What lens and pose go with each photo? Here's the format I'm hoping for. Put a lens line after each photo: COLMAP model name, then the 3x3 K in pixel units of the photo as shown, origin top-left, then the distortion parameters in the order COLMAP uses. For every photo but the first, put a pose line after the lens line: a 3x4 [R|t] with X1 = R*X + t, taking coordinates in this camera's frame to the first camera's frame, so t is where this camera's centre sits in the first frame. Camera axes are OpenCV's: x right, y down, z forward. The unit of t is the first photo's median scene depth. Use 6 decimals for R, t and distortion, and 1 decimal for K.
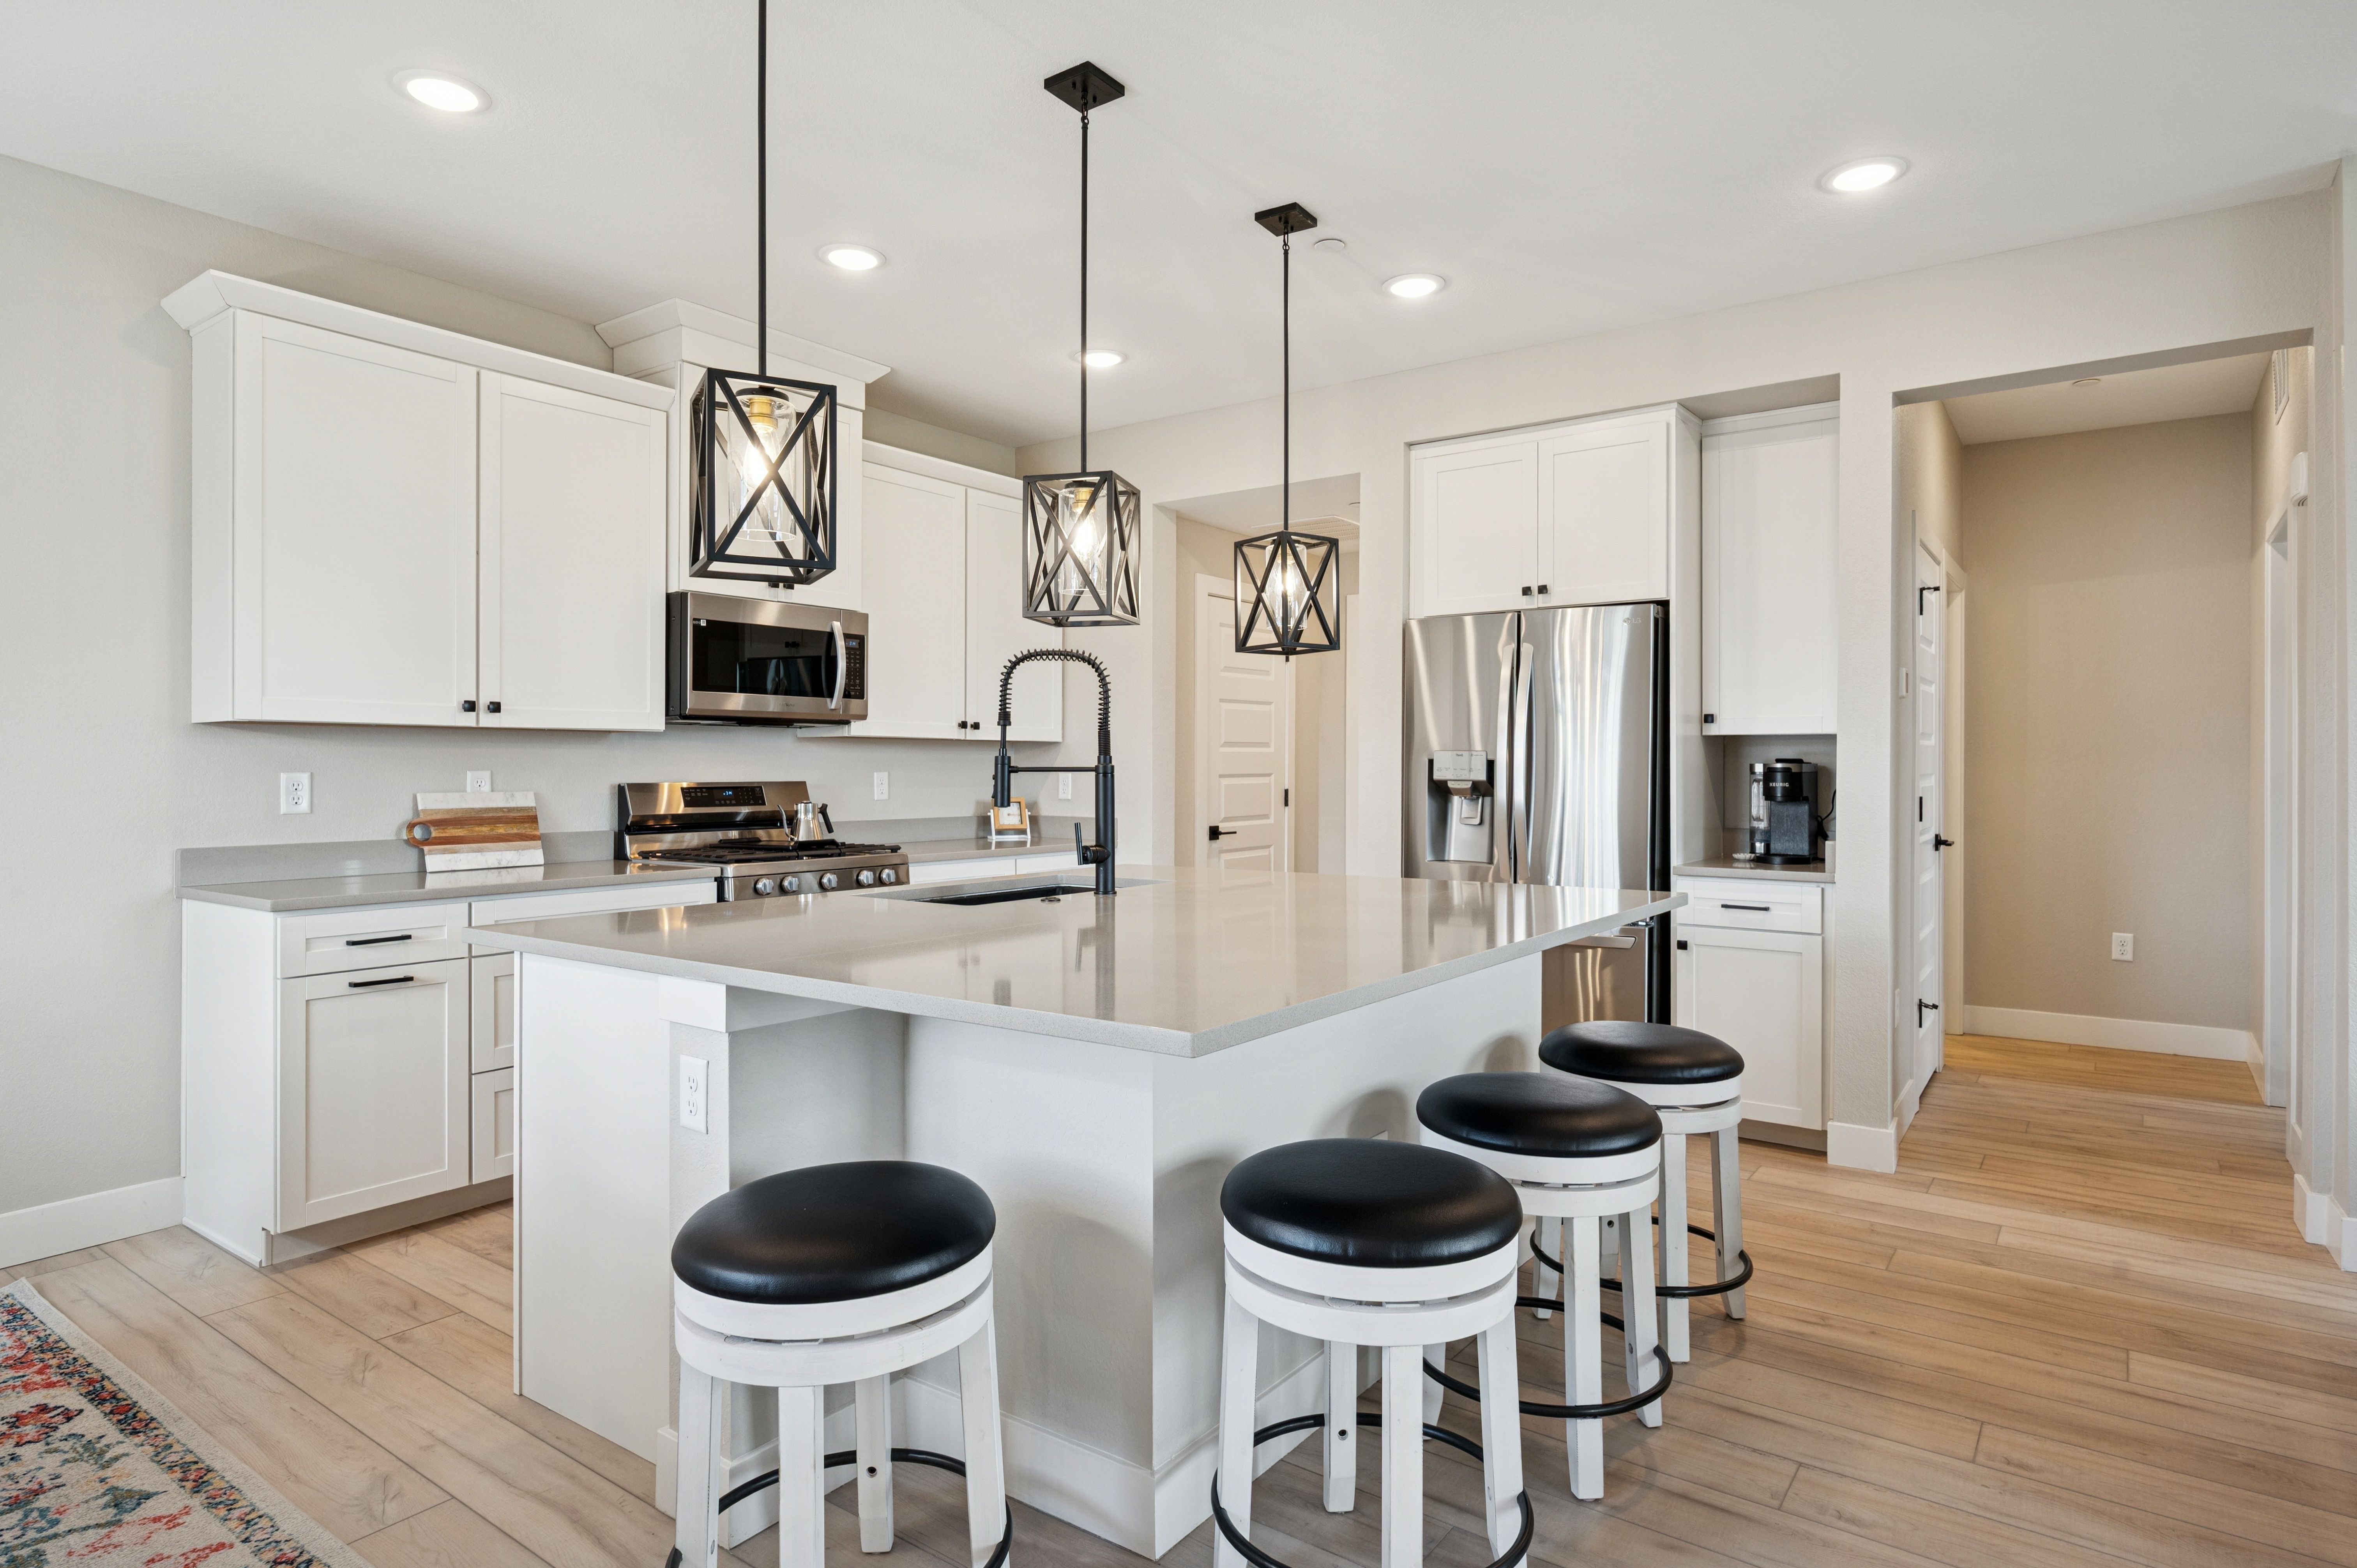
lens RADIAL K [[1304.1, 0, 1169.2], [0, 1304.1, 774.2], [0, 0, 1]] dist [0.000181, -0.000886]
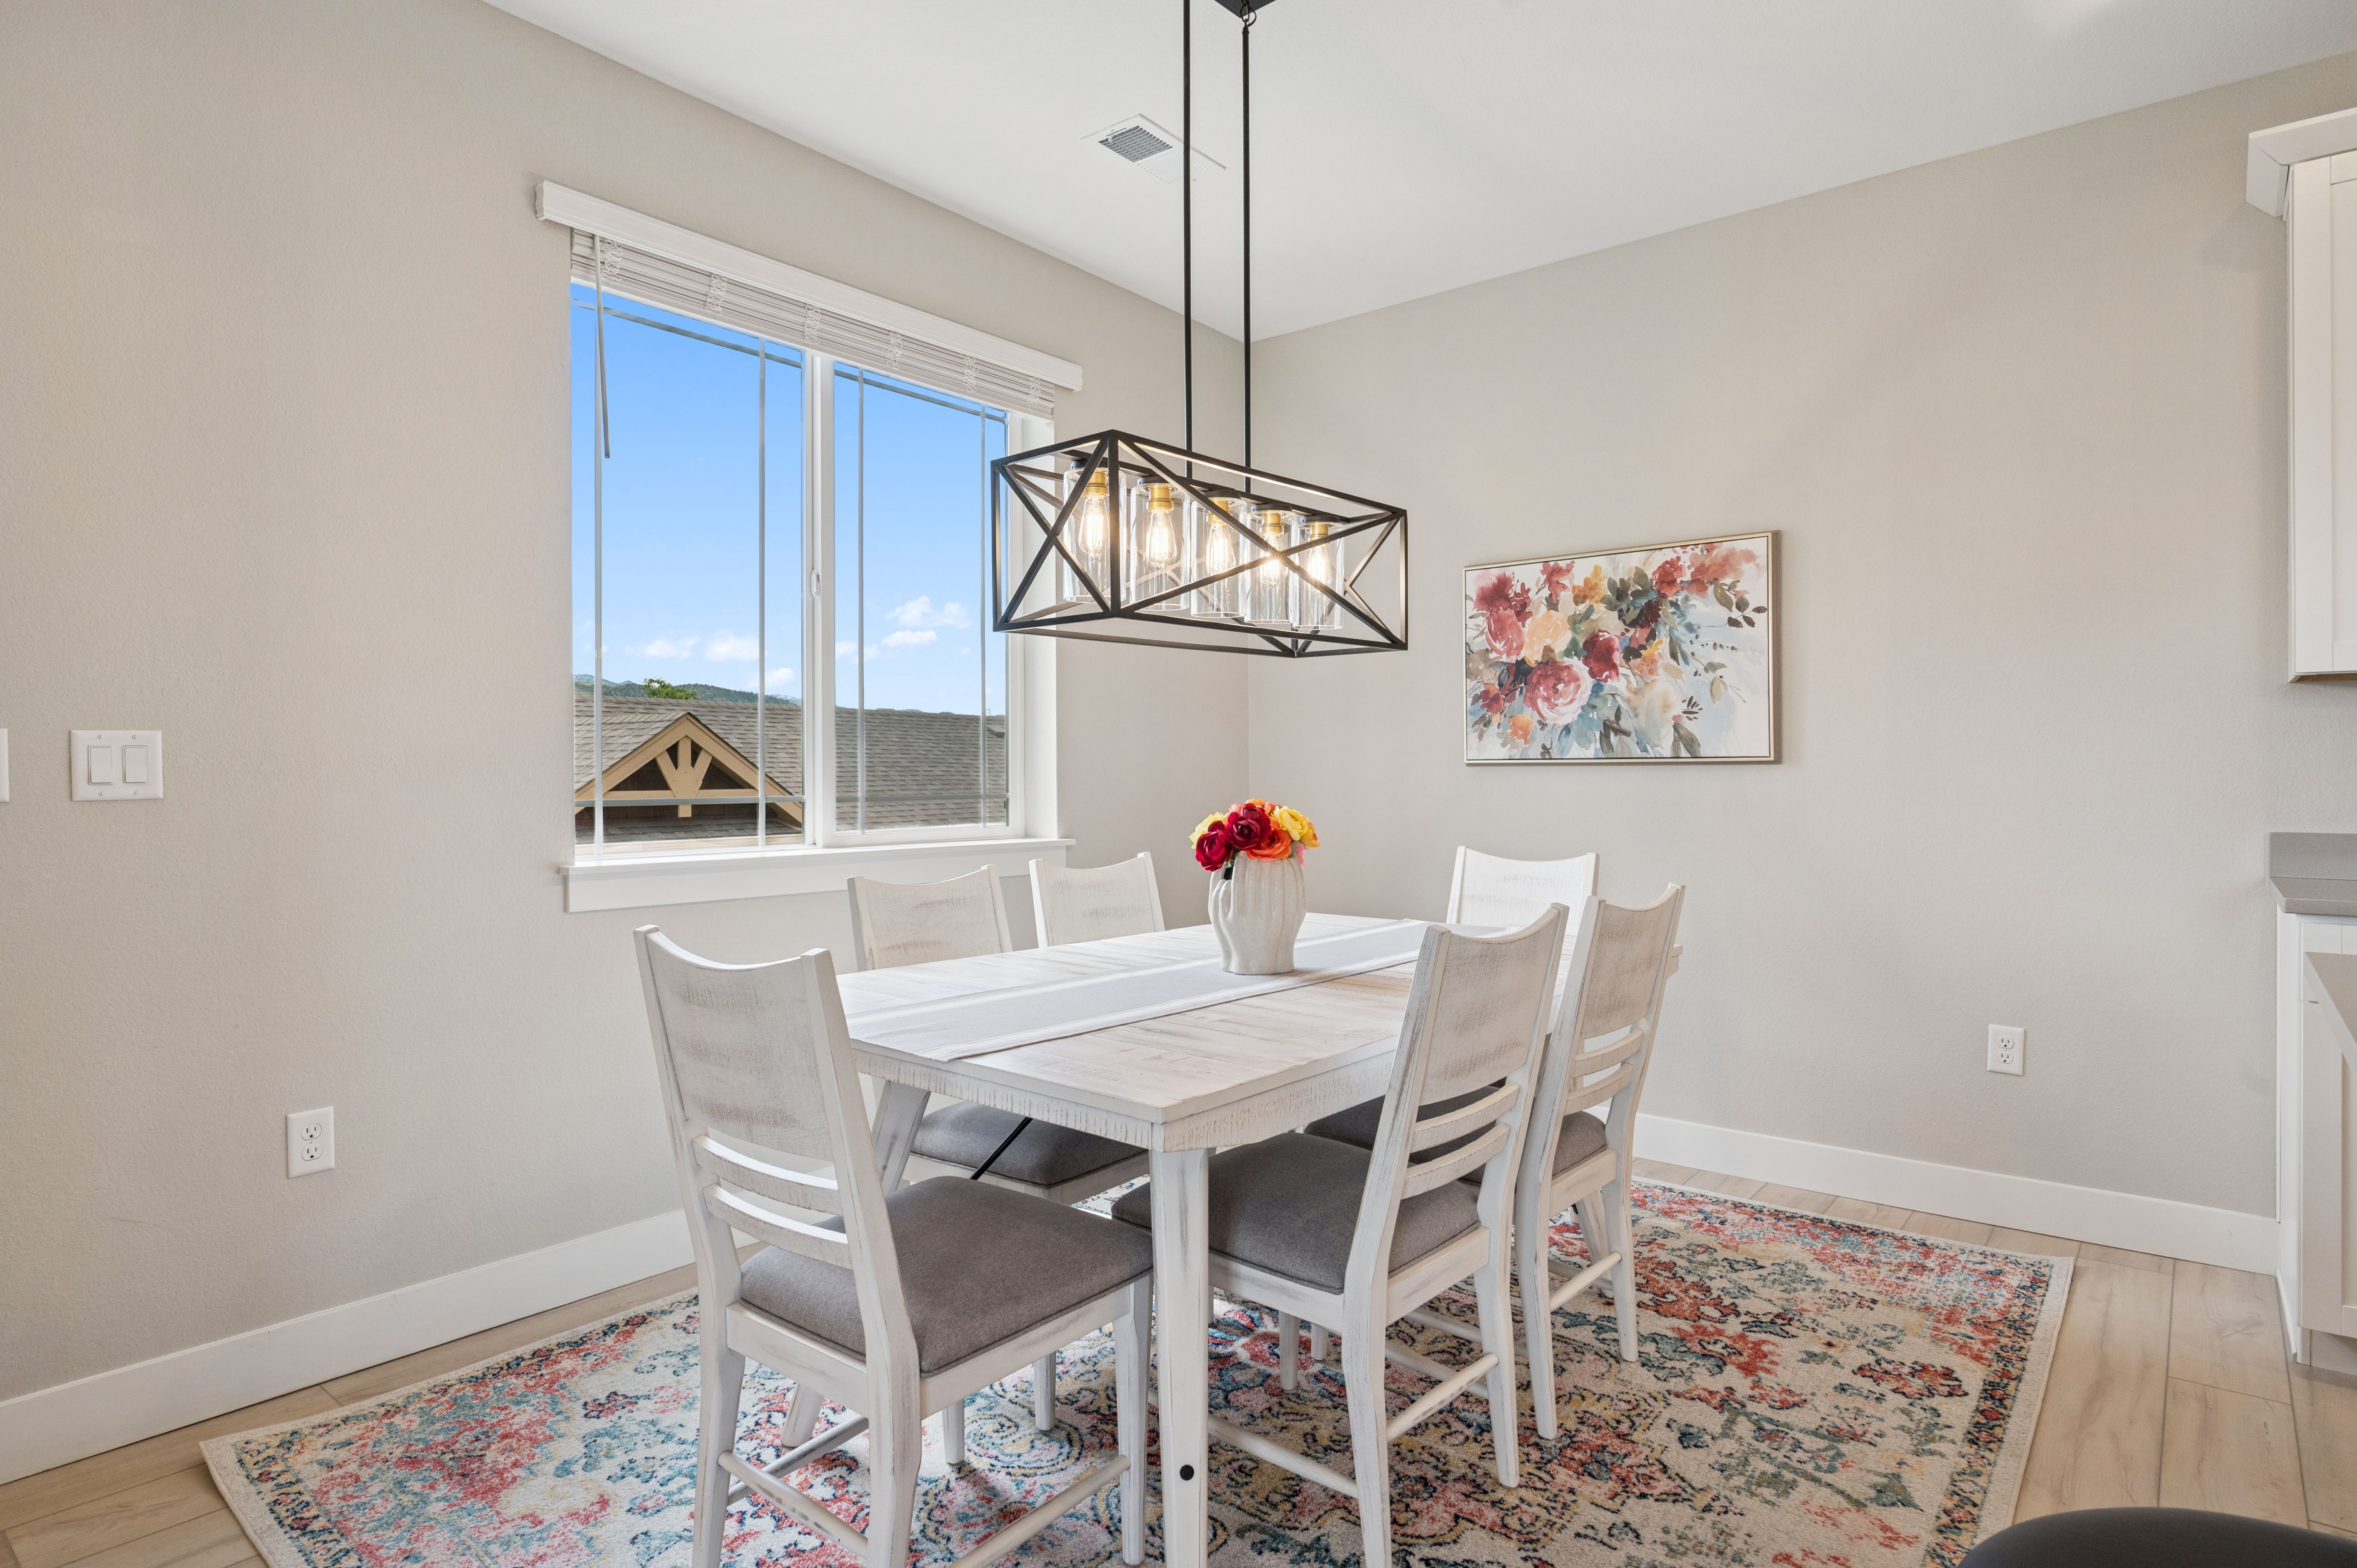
lens RADIAL K [[1236.9, 0, 1220.4], [0, 1236.9, 782.6], [0, 0, 1]] dist [-0.006541, 0.000142]
pose [[-0.053329, -0.001235, -0.998576, 0.105334], [-0.006296, 0.999980, -0.000900, 0.043190], [0.998557, 0.006239, -0.053336, 0.512350]]
